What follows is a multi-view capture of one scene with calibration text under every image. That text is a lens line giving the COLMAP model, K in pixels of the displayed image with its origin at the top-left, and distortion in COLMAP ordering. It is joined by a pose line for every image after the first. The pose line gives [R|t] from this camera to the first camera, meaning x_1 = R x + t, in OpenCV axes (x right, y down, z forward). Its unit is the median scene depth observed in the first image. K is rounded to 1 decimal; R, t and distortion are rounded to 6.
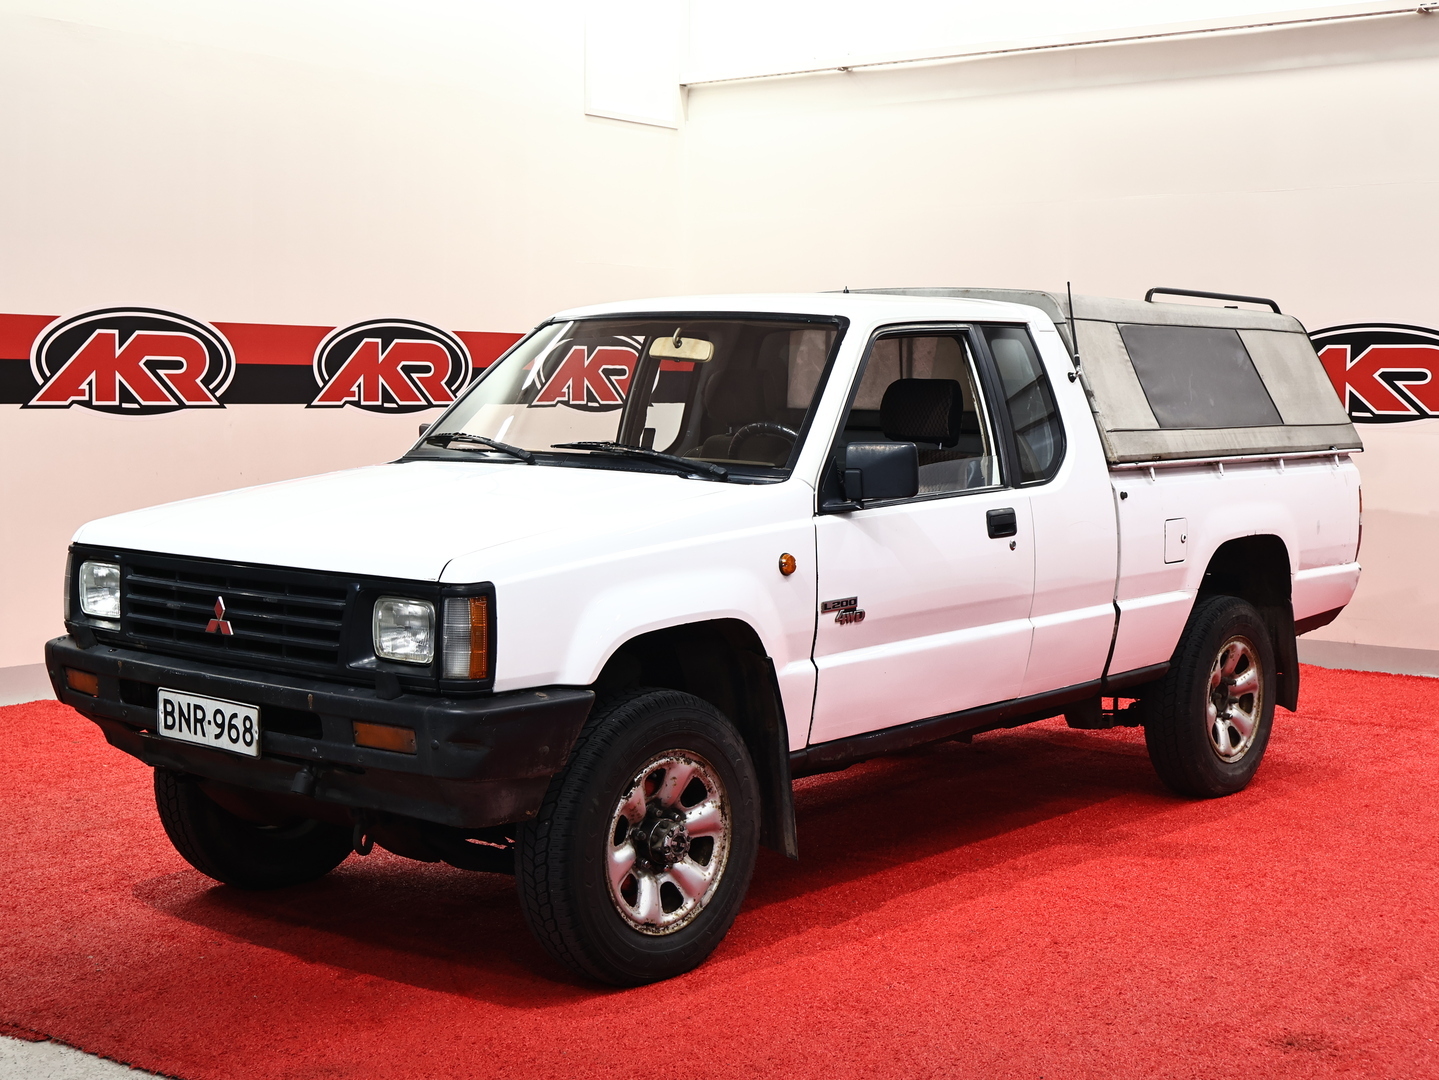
lens RADIAL K [[2014.6, 0, 721.7], [0, 2014.6, 544.4], [0, 0, 1]] dist [0.047317, 0.000000]
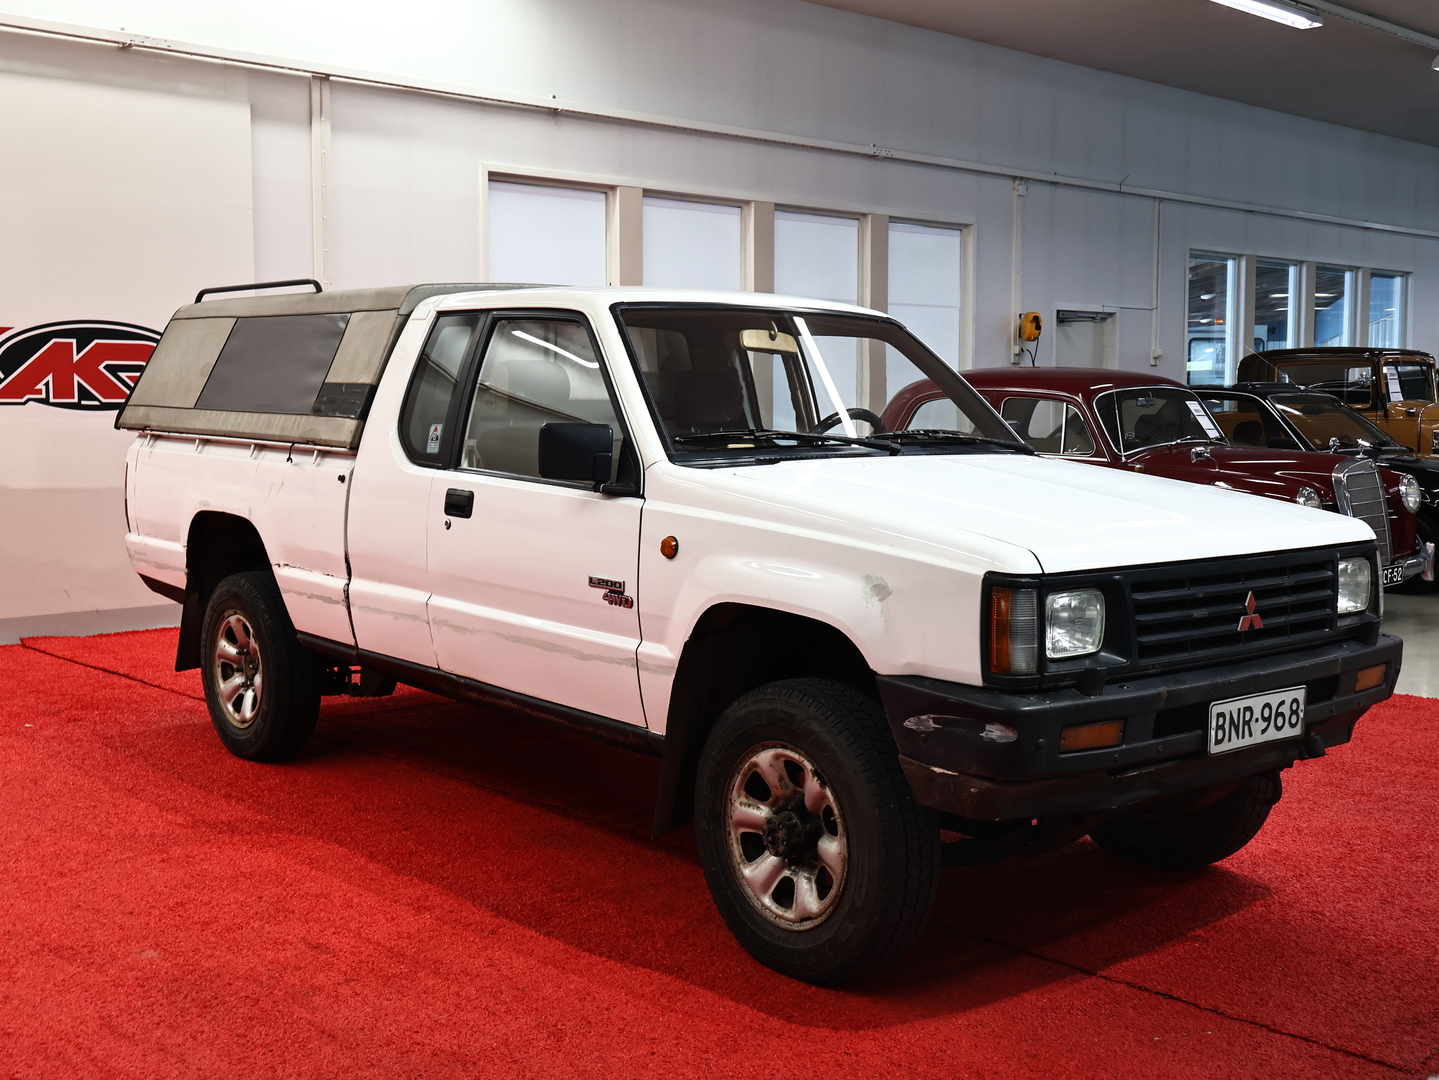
lens RADIAL K [[1586.8, 0, 717.1], [0, 1586.8, 525.0], [0, 0, 1]] dist [0.055639, 0.000000]
pose [[0.171704, -0.091232, 0.980915, -1.045624], [0.076951, 0.993903, 0.078970, -0.087391], [-0.982139, 0.061923, 0.177678, 1.106115]]
